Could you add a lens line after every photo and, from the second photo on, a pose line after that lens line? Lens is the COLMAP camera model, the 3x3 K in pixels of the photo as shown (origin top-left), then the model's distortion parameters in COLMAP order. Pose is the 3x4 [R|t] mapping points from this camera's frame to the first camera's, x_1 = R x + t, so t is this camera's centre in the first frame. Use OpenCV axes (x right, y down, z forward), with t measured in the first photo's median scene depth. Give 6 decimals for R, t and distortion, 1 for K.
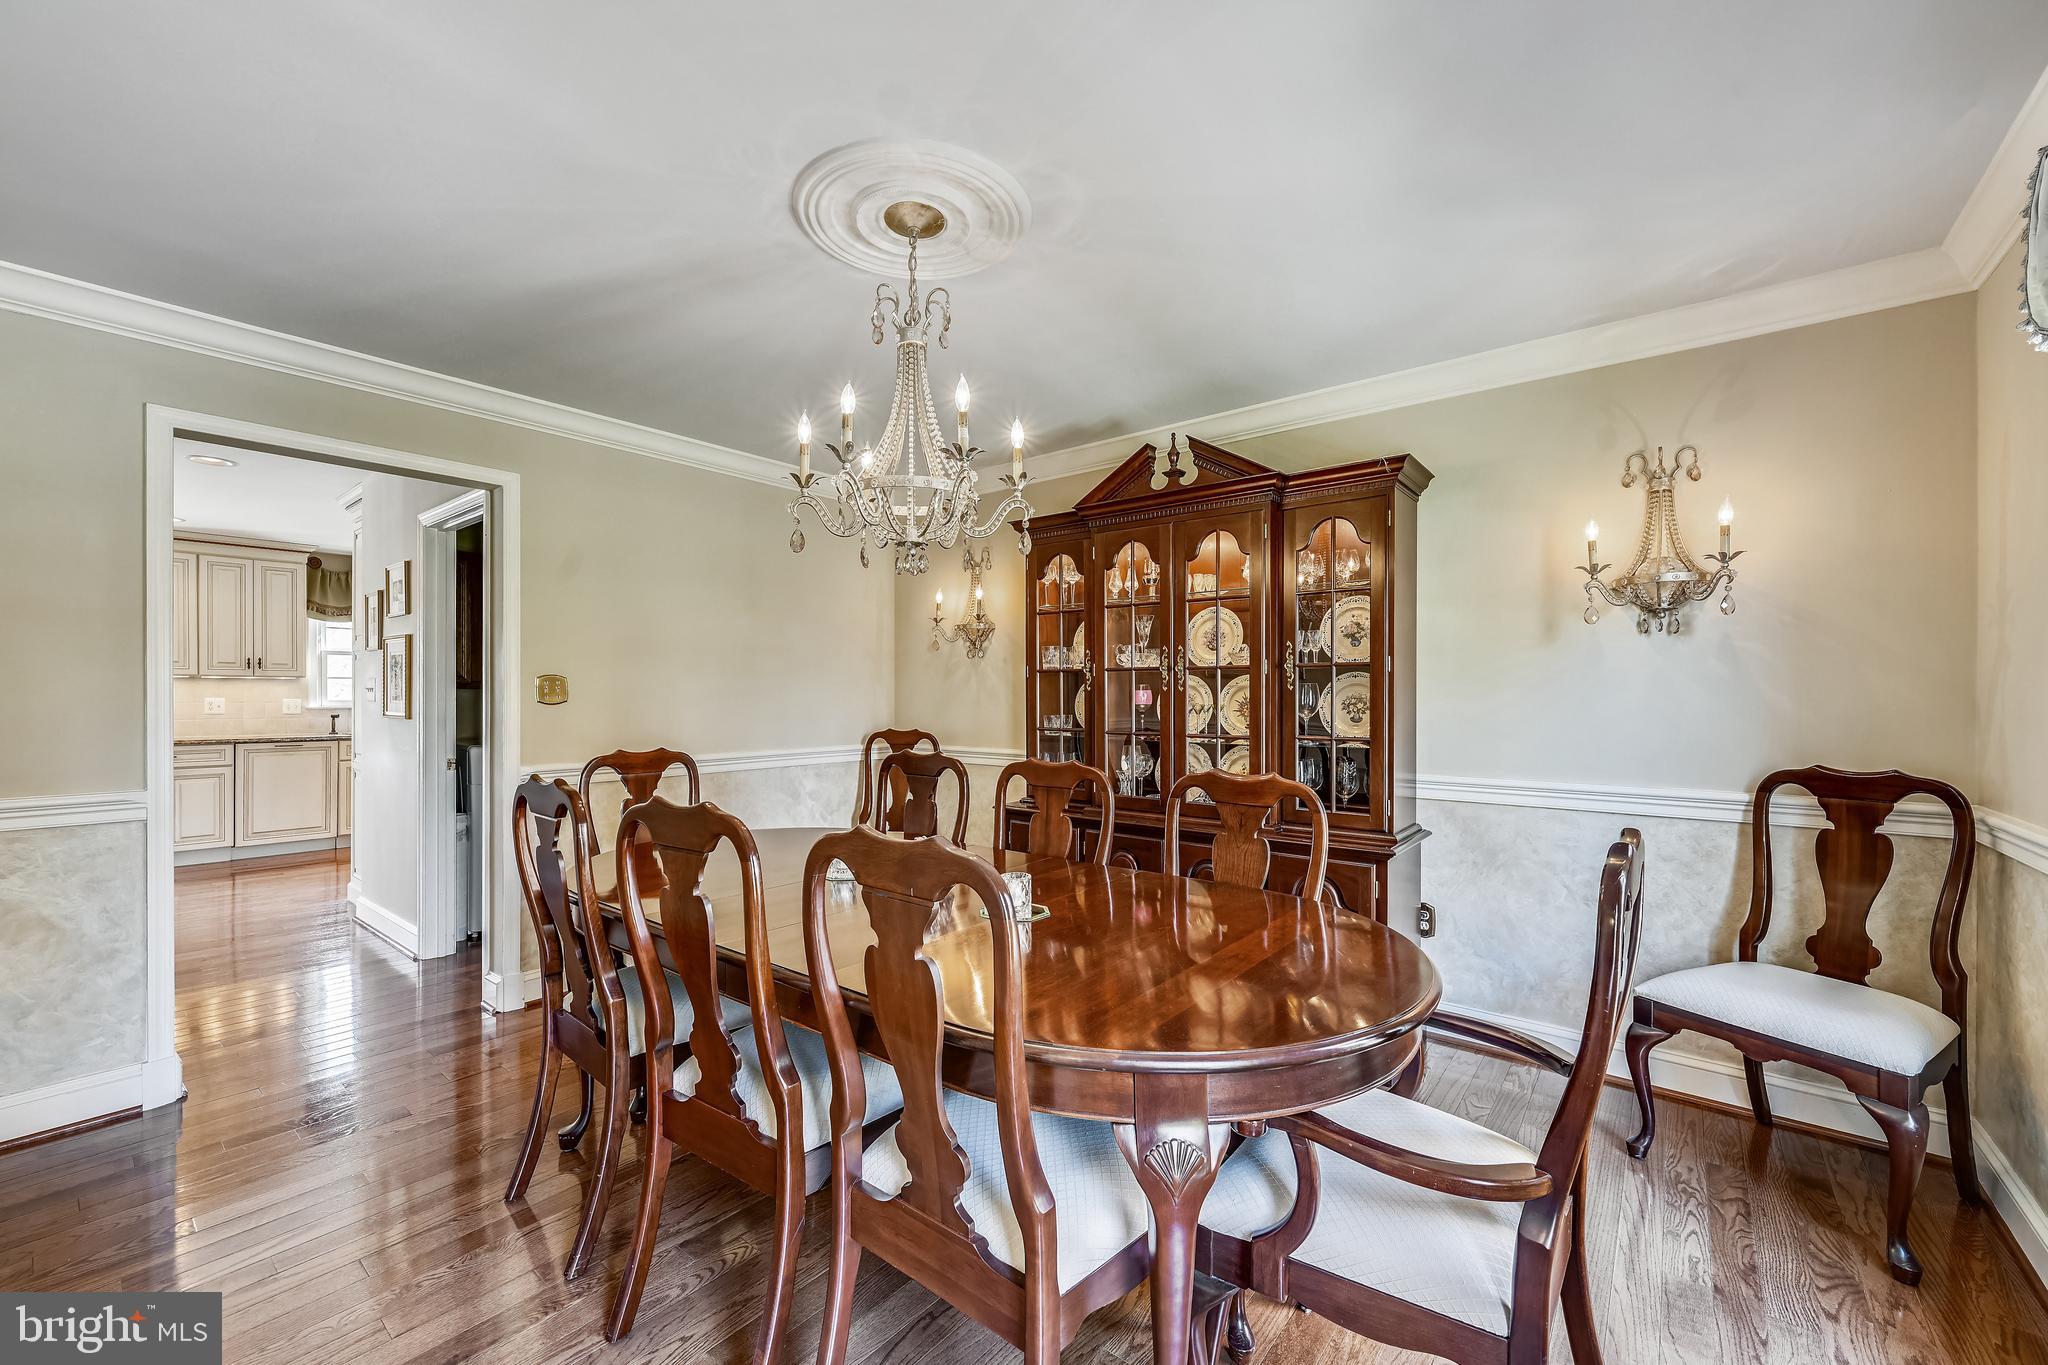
lens RADIAL K [[809.7, 0, 1017.5], [0, 809.7, 691.6], [0, 0, 1]] dist [0.000044, 0.000071]
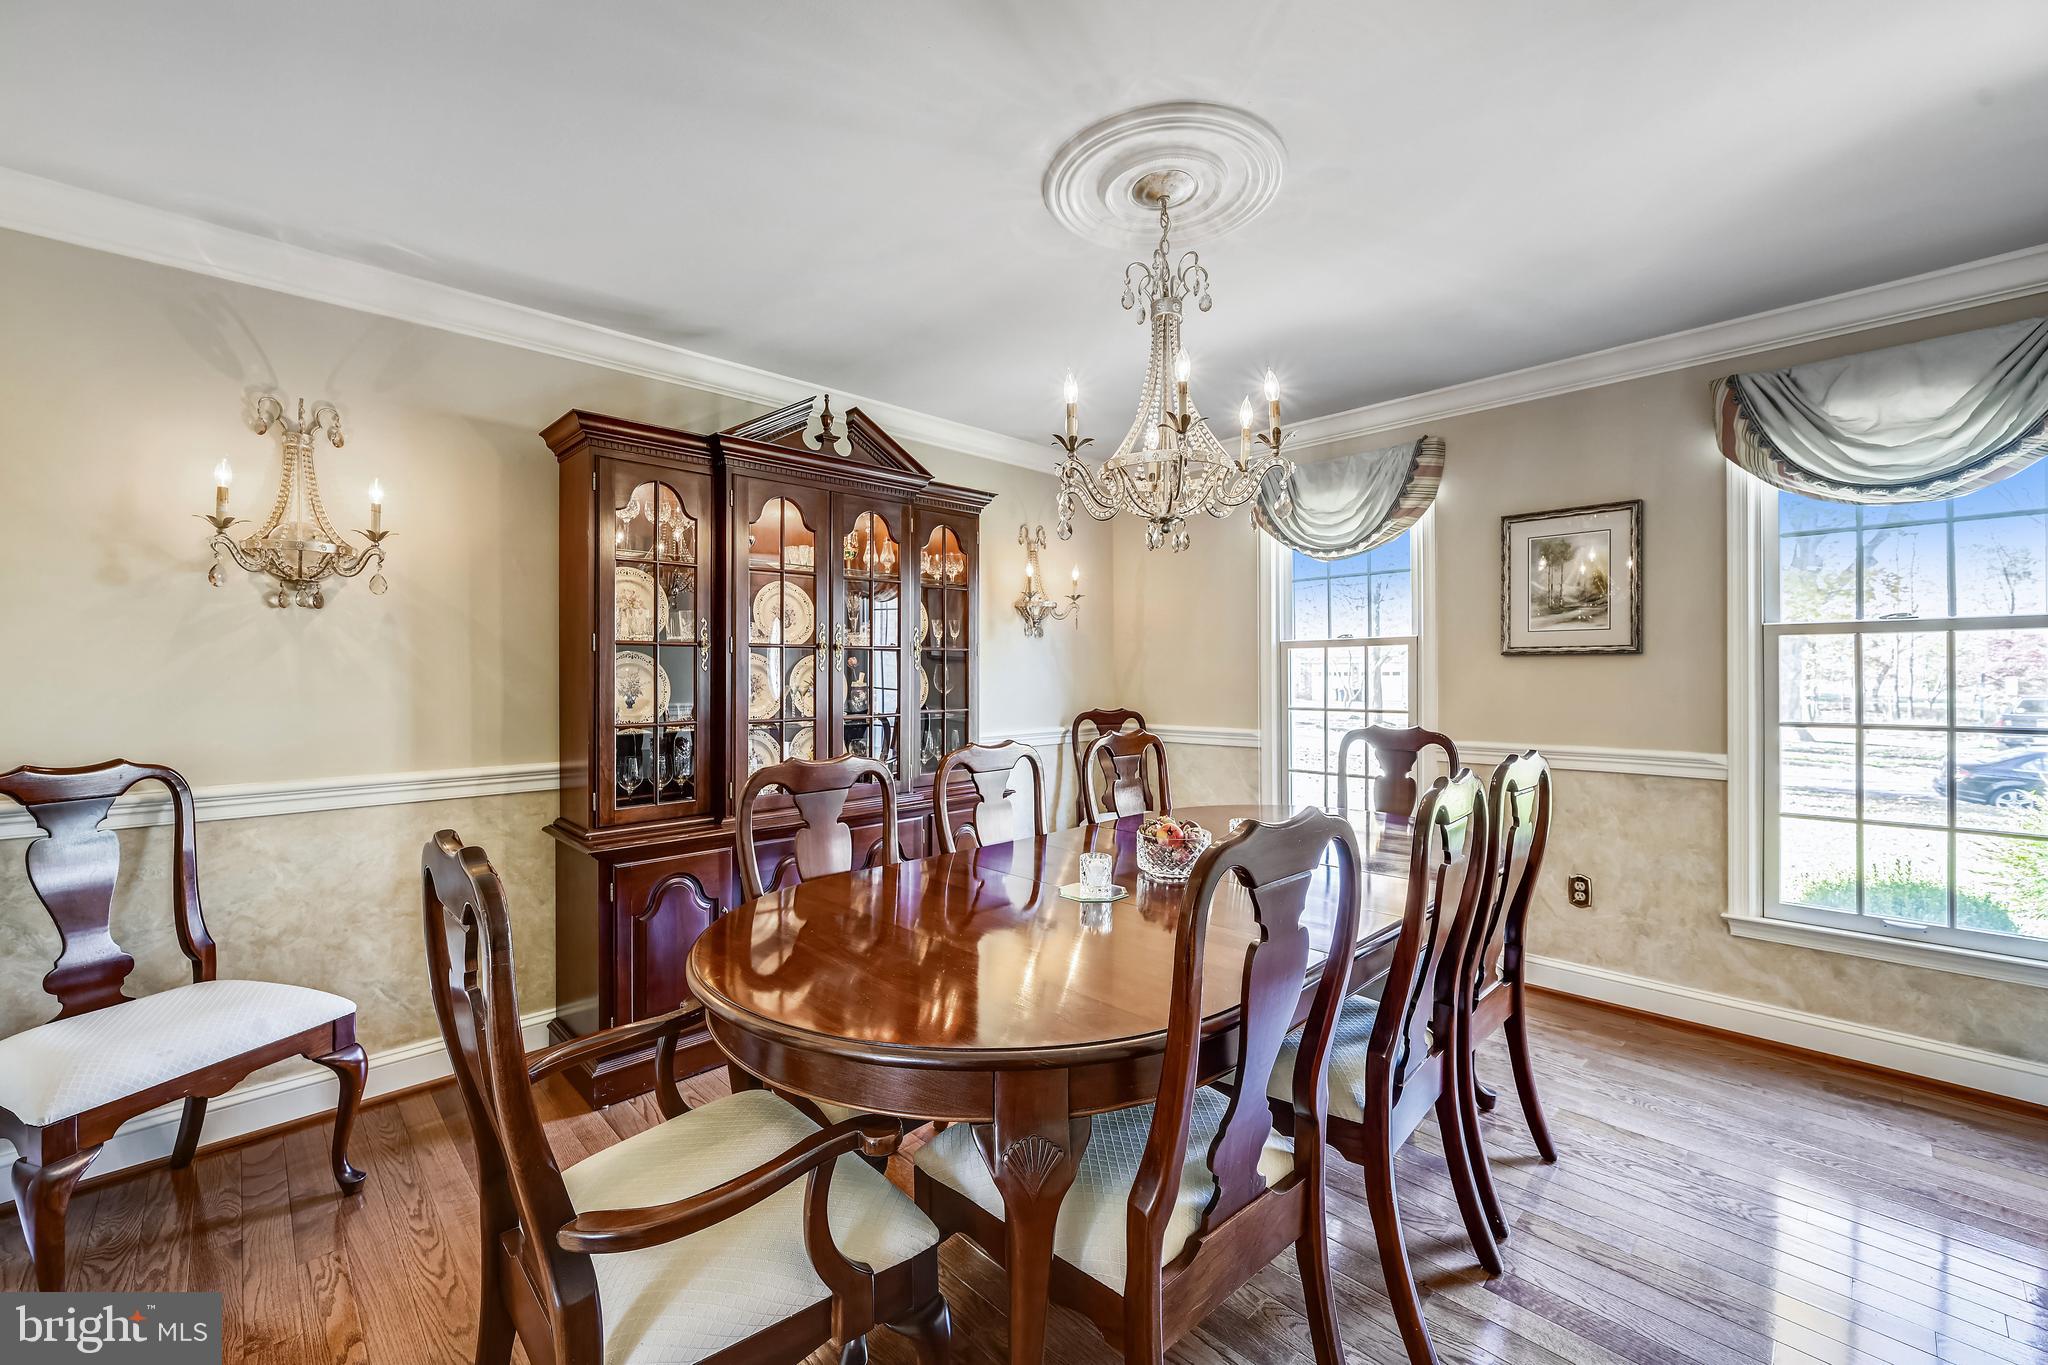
lens RADIAL K [[928.3, 0, 1024.0], [0, 928.3, 682.5], [0, 0, 1]] dist [0.001580, 0.000195]
pose [[0.057900, -0.010264, 0.998270, -0.789922], [0.000841, 0.999947, 0.010233, 0.001411], [-0.998322, 0.000247, 0.057906, 0.647263]]
